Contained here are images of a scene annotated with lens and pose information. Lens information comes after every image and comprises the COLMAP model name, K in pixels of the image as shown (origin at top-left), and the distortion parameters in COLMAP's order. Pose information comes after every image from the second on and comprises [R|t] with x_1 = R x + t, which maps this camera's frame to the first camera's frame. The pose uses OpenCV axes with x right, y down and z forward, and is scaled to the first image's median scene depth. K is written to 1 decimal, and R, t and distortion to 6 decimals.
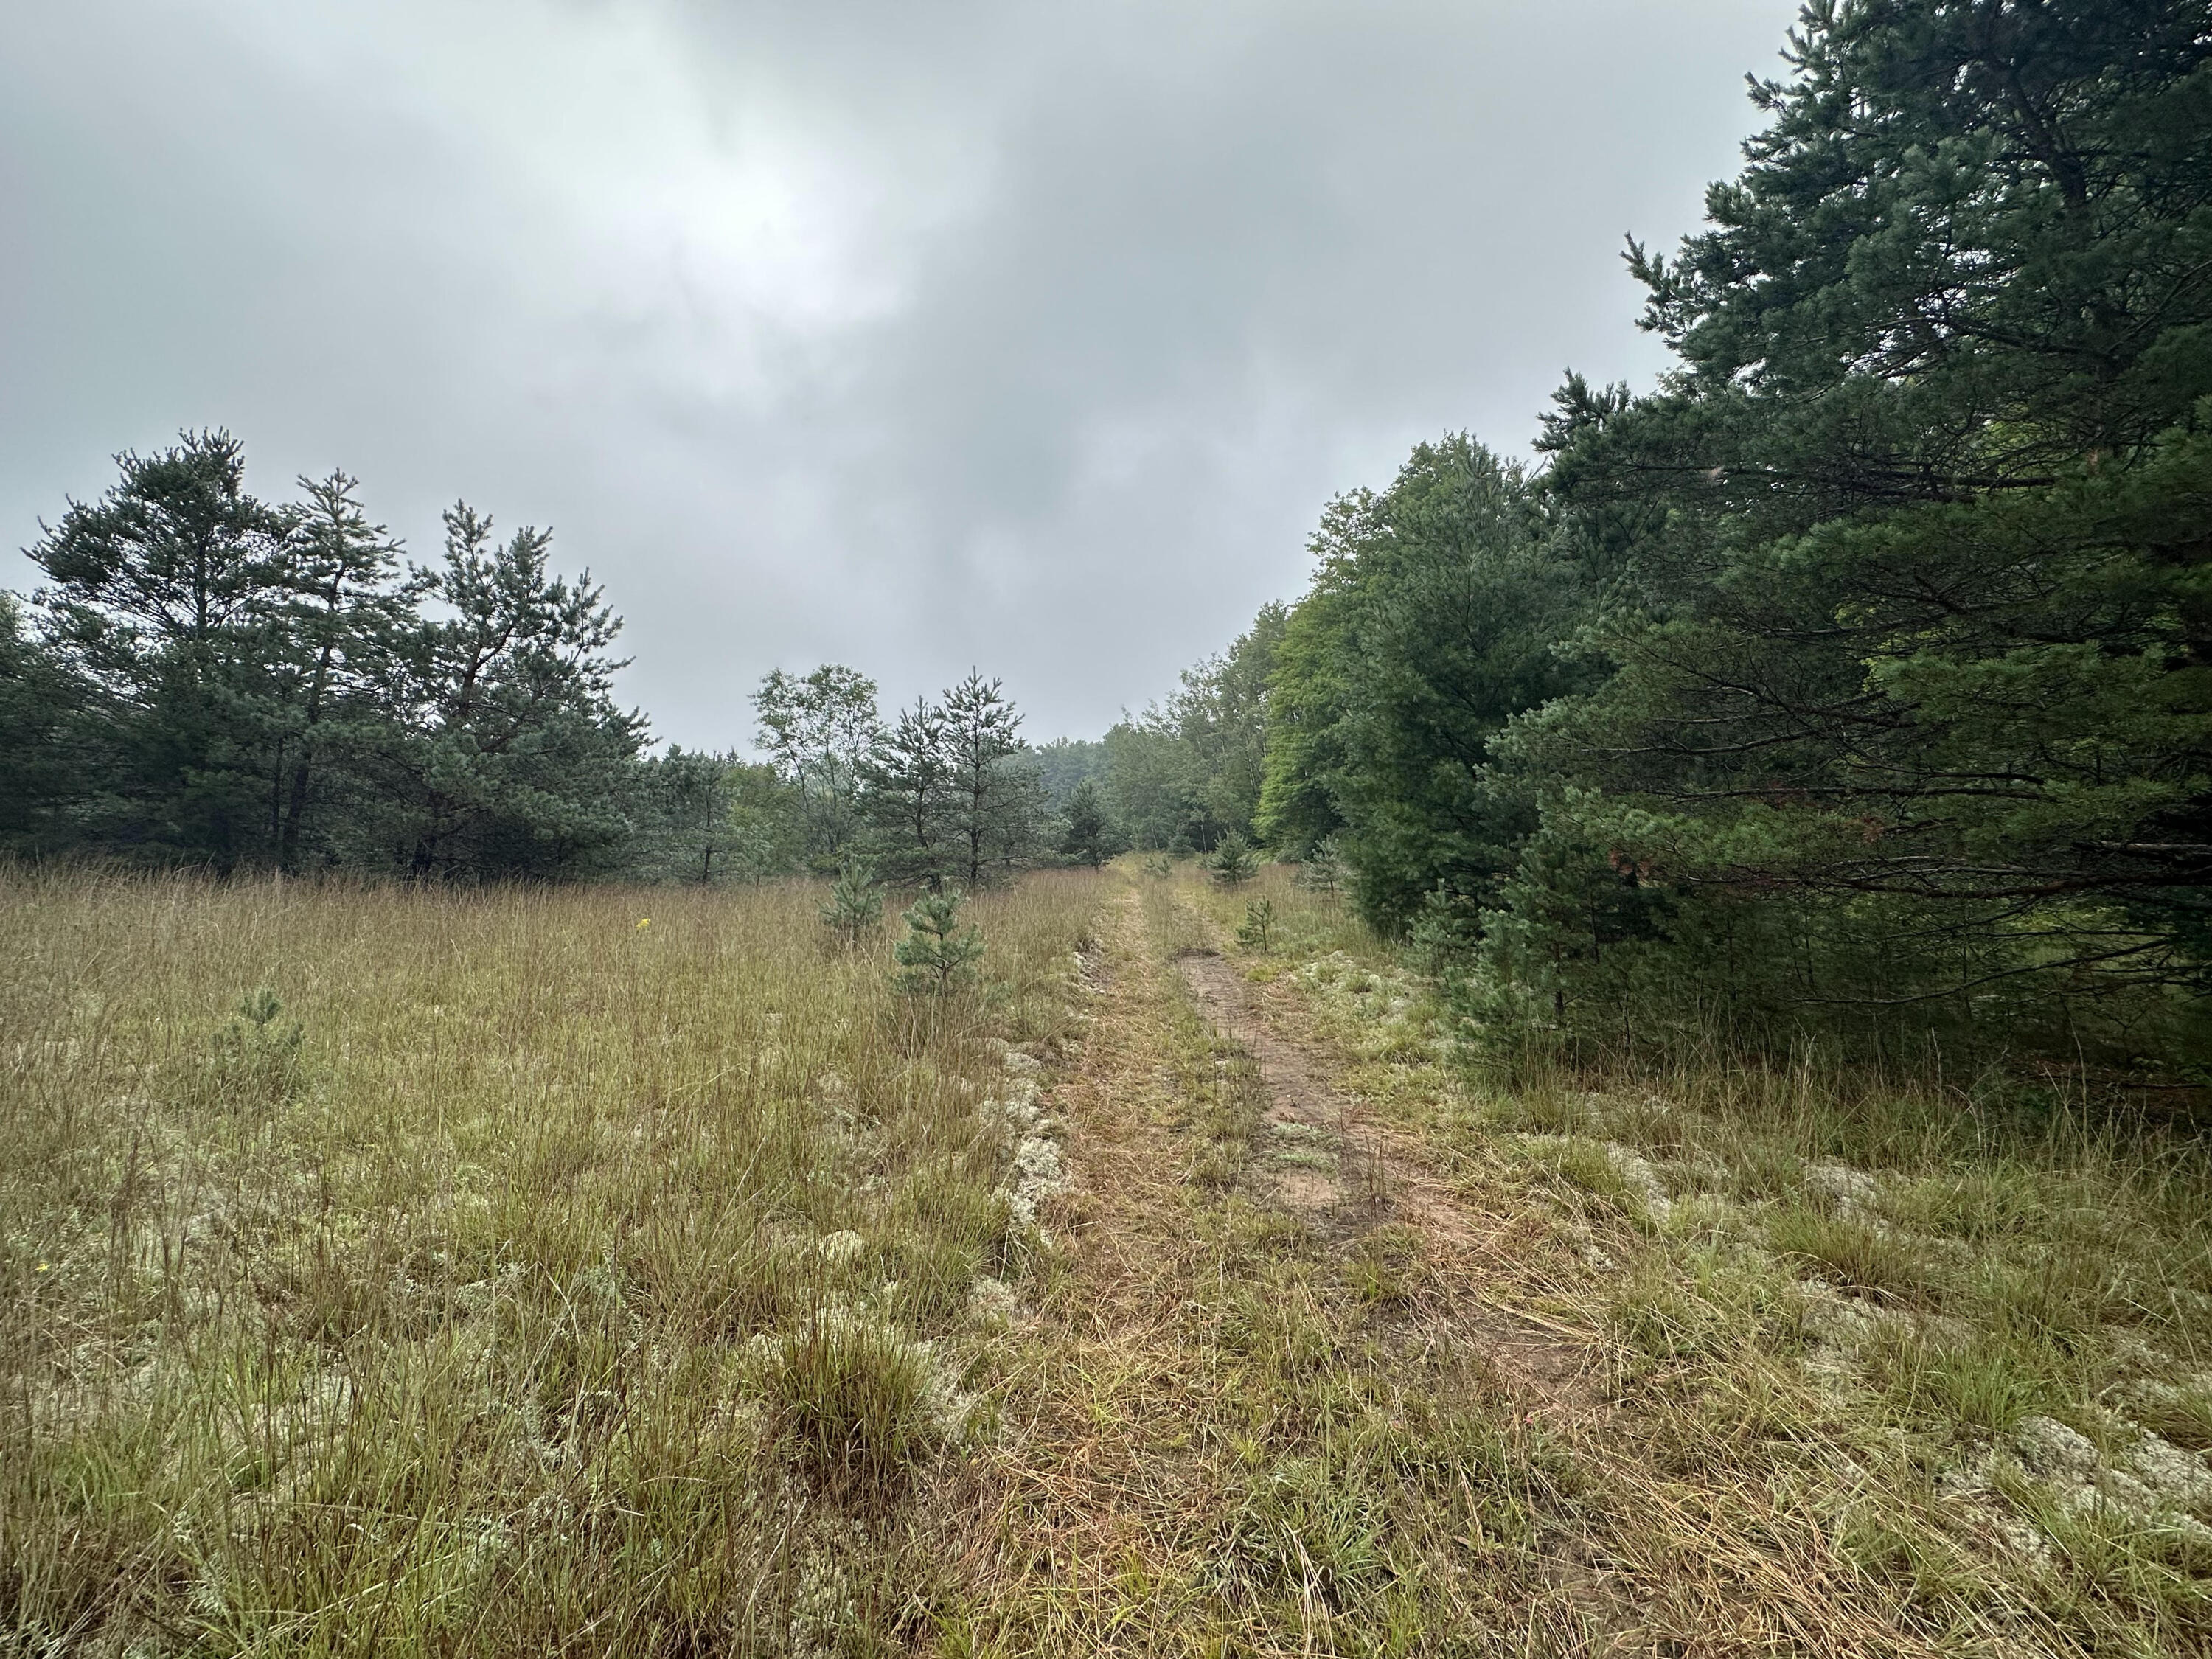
lens RADIAL K [[877.1, 0, 1114.3], [0, 877.1, 816.9], [0, 0, 1]] dist [-0.000762, 0.000691]
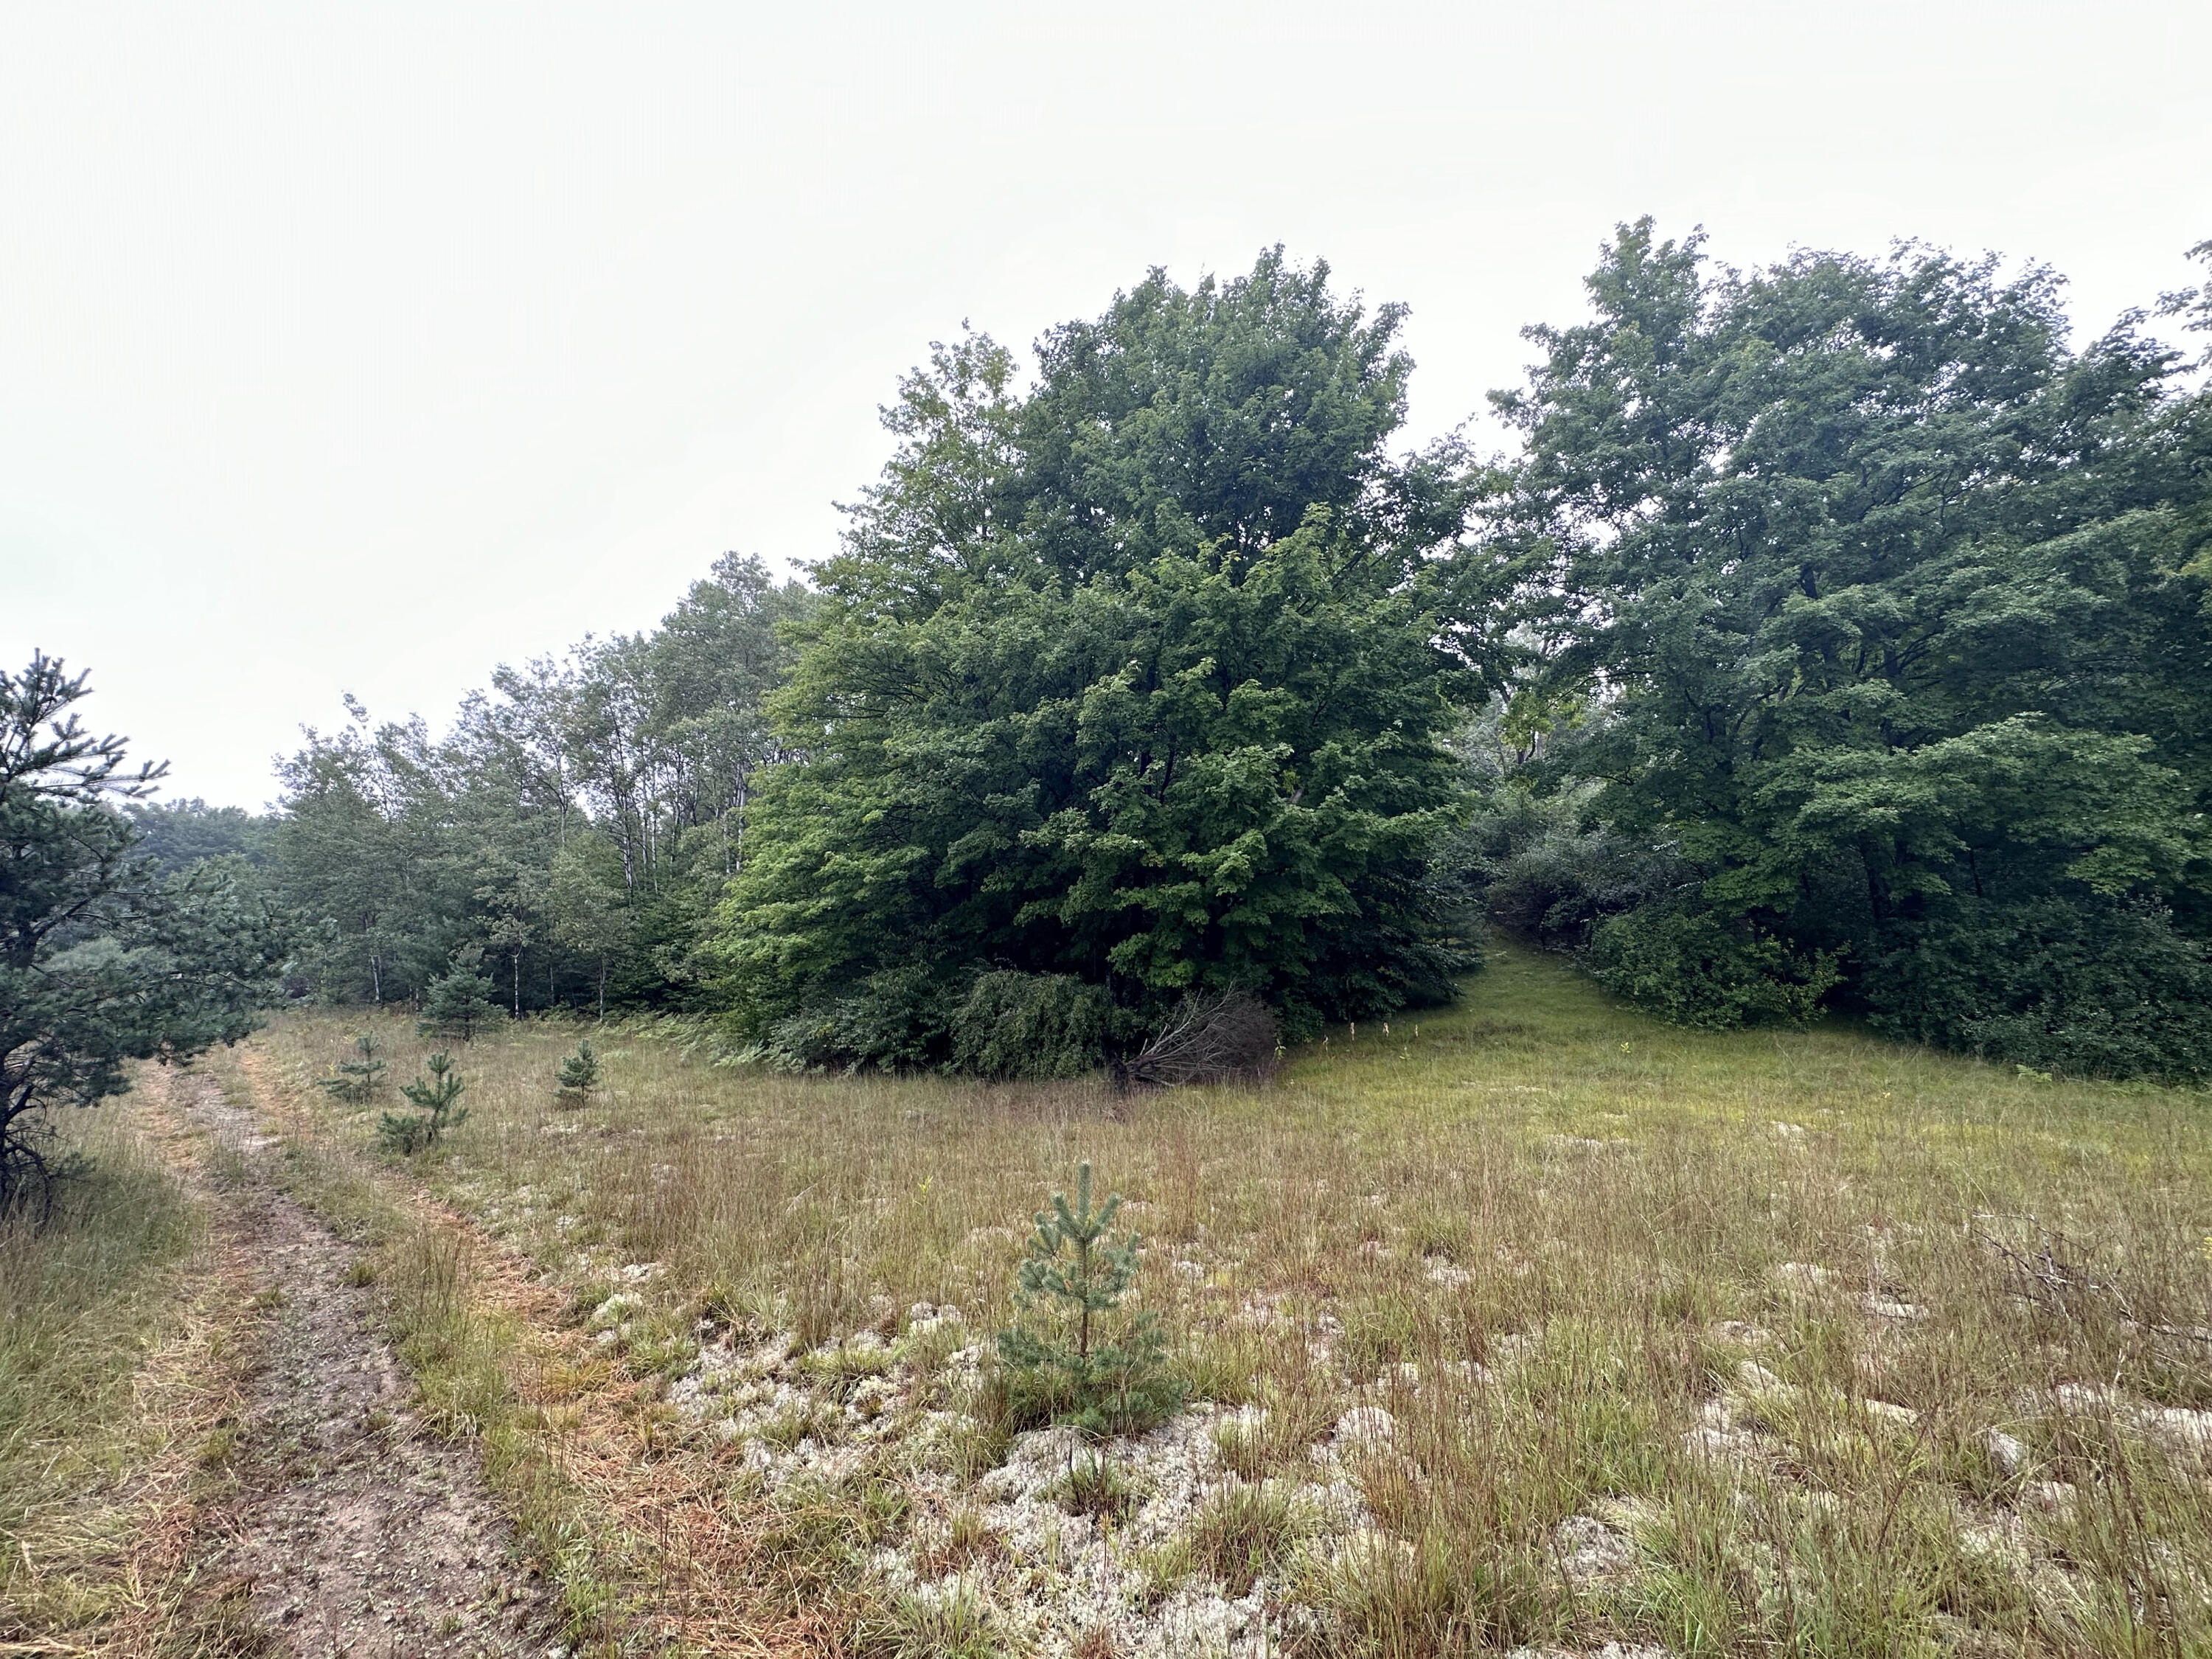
lens RADIAL K [[883.6, 0, 1105.6], [0, 883.6, 818.1], [0, 0, 1]] dist [-0.001582, 0.000433]
pose [[0.738644, 0.140560, 0.659278, 0.013259], [-0.031039, 0.984073, -0.175032, 0.010865], [-0.673380, 0.108823, 0.731243, 0.451643]]
